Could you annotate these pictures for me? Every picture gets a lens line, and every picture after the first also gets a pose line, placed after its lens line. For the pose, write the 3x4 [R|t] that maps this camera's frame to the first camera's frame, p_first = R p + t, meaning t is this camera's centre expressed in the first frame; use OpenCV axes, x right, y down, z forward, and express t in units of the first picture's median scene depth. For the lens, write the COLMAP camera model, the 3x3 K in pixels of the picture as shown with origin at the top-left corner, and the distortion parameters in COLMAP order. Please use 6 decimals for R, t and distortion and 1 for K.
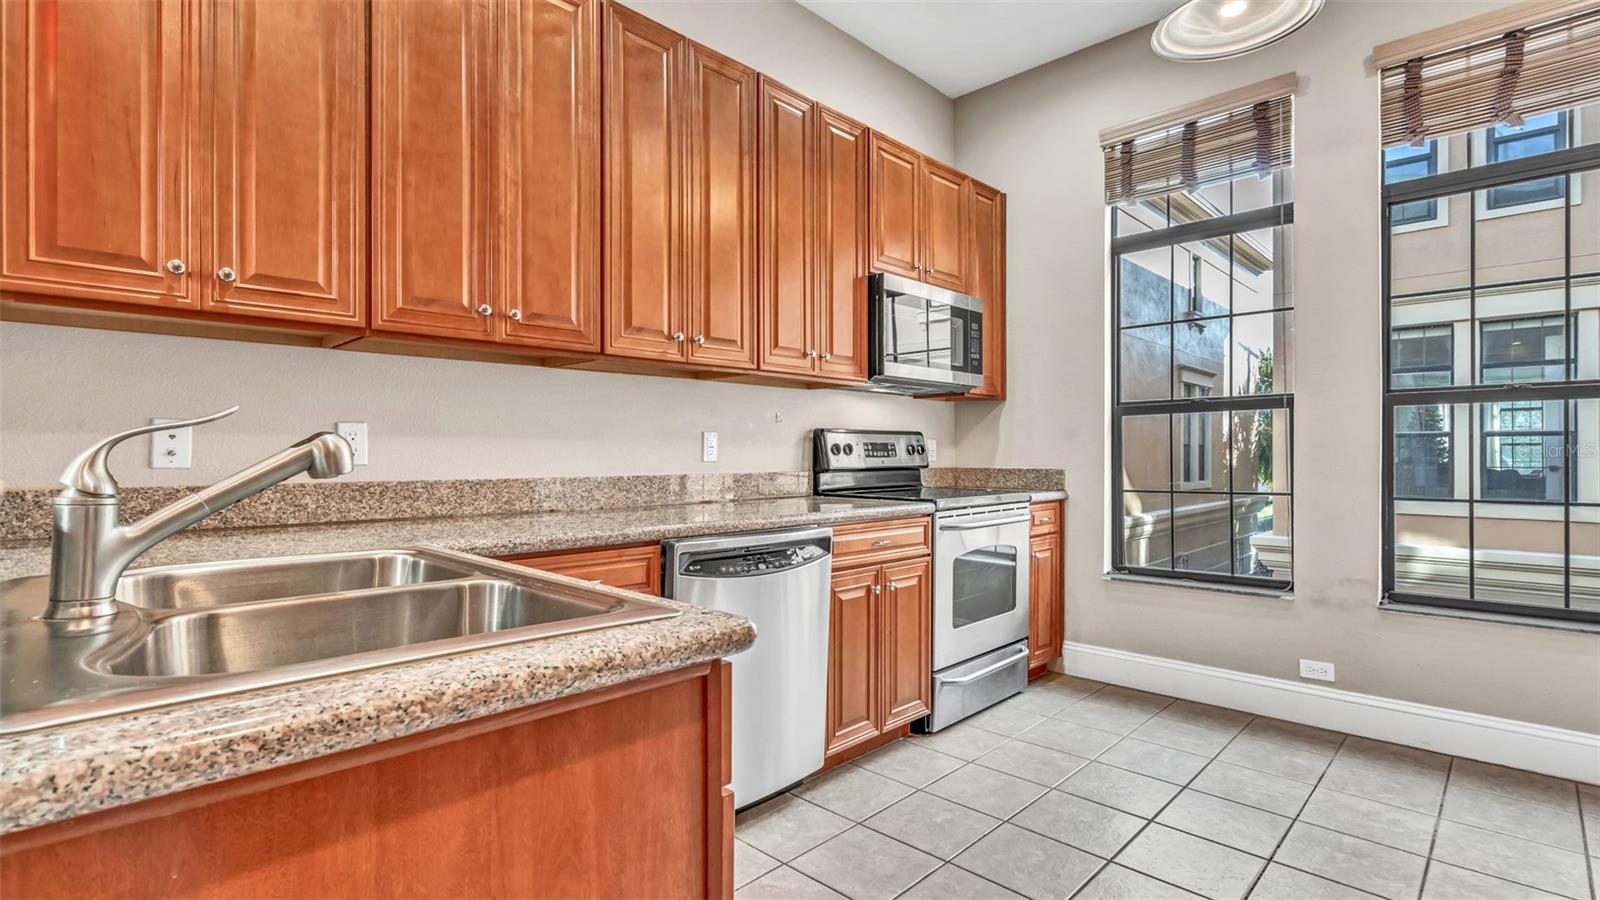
lens RADIAL K [[759.5, 0, 772.0], [0, 759.5, 454.3], [0, 0, 1]] dist [-0.001003, 0.000587]
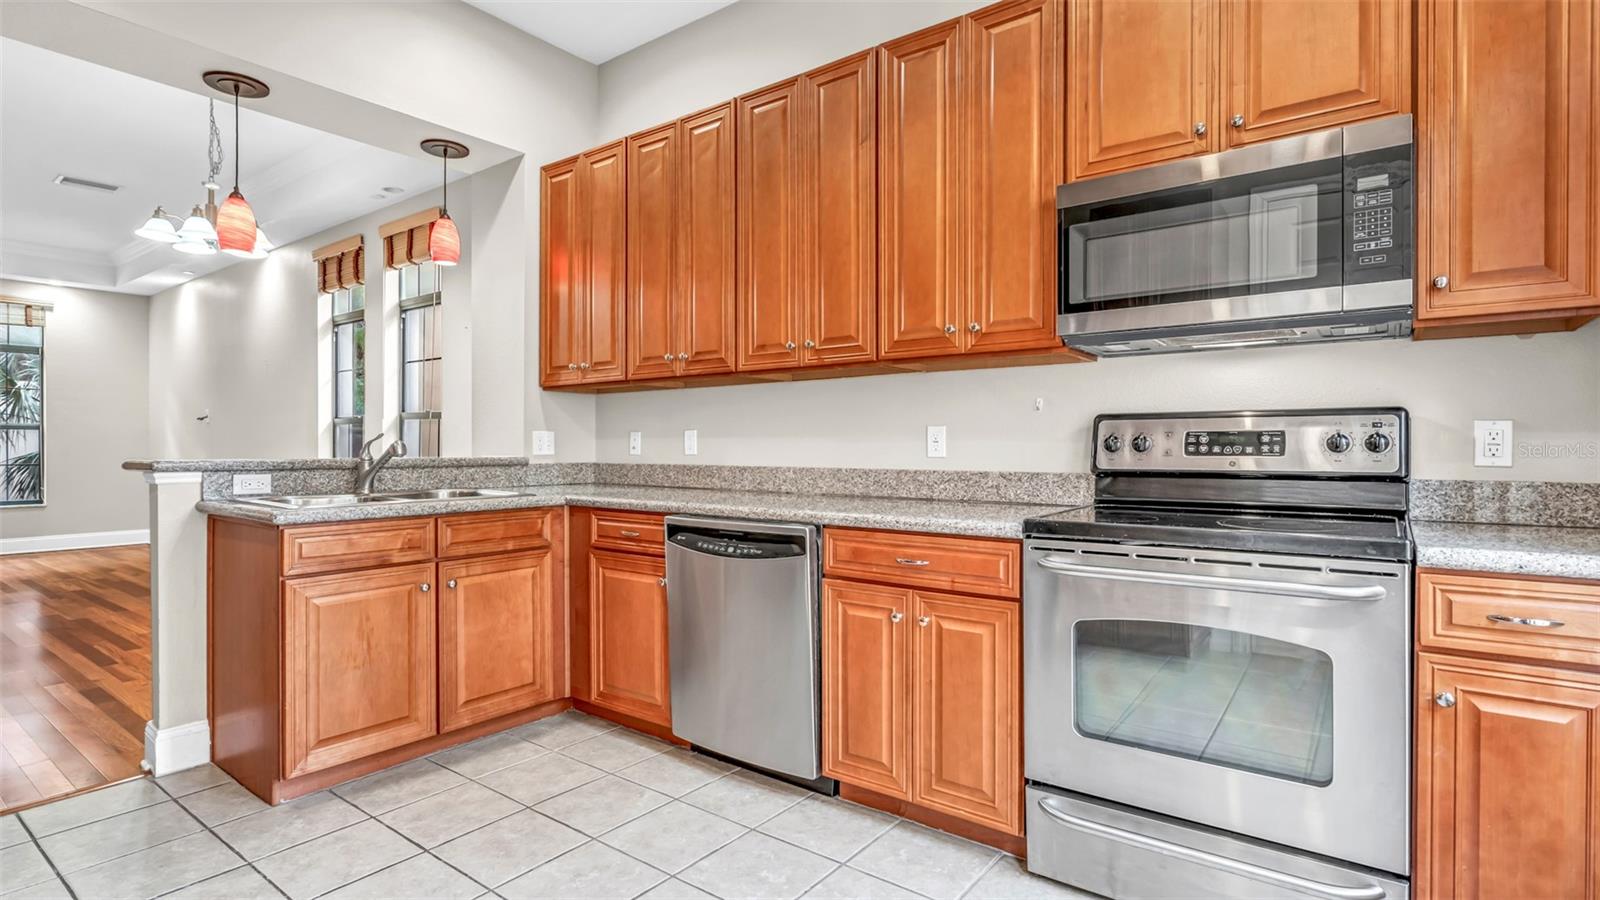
lens RADIAL K [[759.5, 0, 830.6], [0, 759.5, 452.2], [0, 0, 1]] dist [-0.001003, 0.000587]
pose [[0.164493, 0.007641, -0.986349, 0.894644], [-0.001176, 0.999971, 0.007551, -0.003726], [0.986378, -0.000083, 0.164497, 0.772003]]
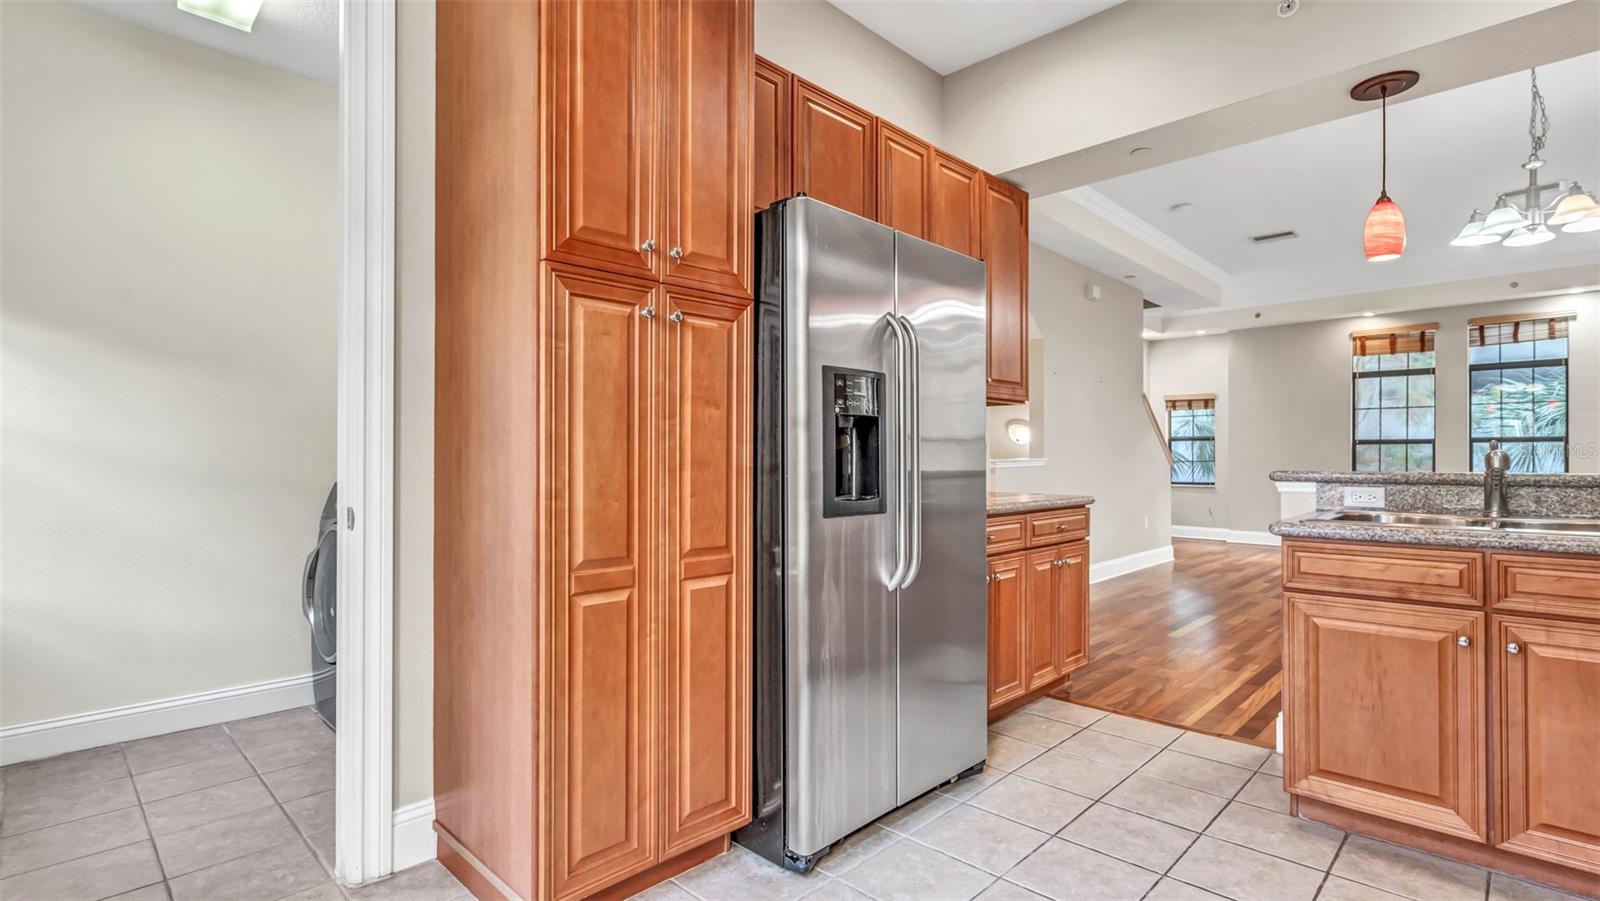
lens RADIAL K [[759.5, 0, 763.9], [0, 759.5, 454.8], [0, 0, 1]] dist [-0.001003, 0.000587]
pose [[-0.999991, 0.001981, 0.003779, 0.543050], [0.001958, 0.999979, -0.006105, -0.002820], [-0.003791, -0.006097, -0.999974, 1.162592]]
